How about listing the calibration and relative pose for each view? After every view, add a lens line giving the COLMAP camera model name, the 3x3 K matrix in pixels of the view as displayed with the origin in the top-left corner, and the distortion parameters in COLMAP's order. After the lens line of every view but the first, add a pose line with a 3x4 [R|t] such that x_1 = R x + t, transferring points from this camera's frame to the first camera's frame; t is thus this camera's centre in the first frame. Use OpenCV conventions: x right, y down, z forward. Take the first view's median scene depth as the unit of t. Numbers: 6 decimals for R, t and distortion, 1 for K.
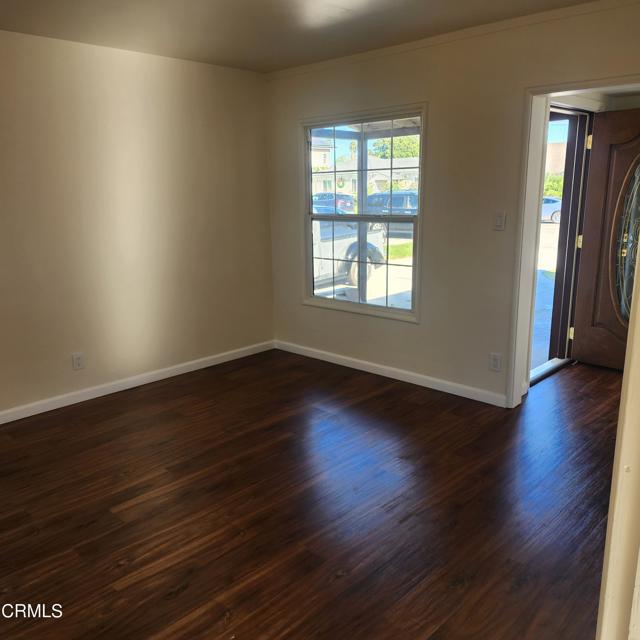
lens RADIAL K [[565.6, 0, 318.8], [0, 565.6, 323.2], [0, 0, 1]] dist [0.089233, -0.116128]
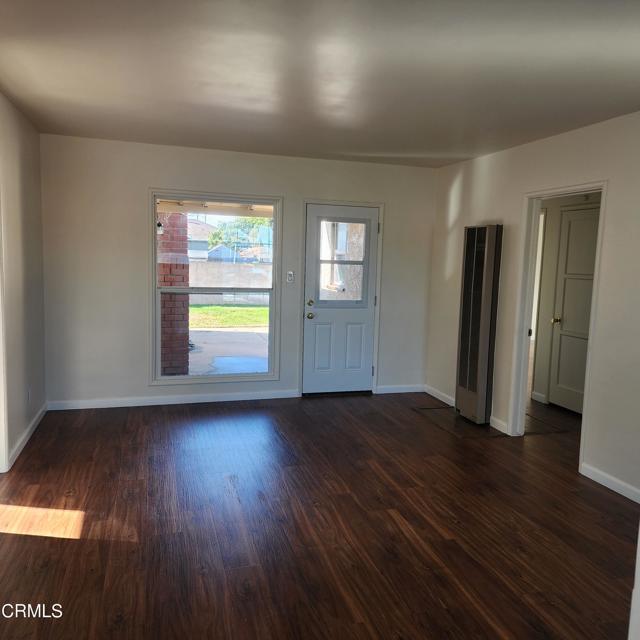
lens RADIAL K [[565.6, 0, 318.8], [0, 565.6, 323.2], [0, 0, 1]] dist [0.089233, -0.116128]
pose [[-0.496492, 0.102737, -0.861940, 0.699345], [-0.221854, 0.944974, 0.240426, -0.296642], [0.839212, 0.310594, -0.446380, 1.241639]]
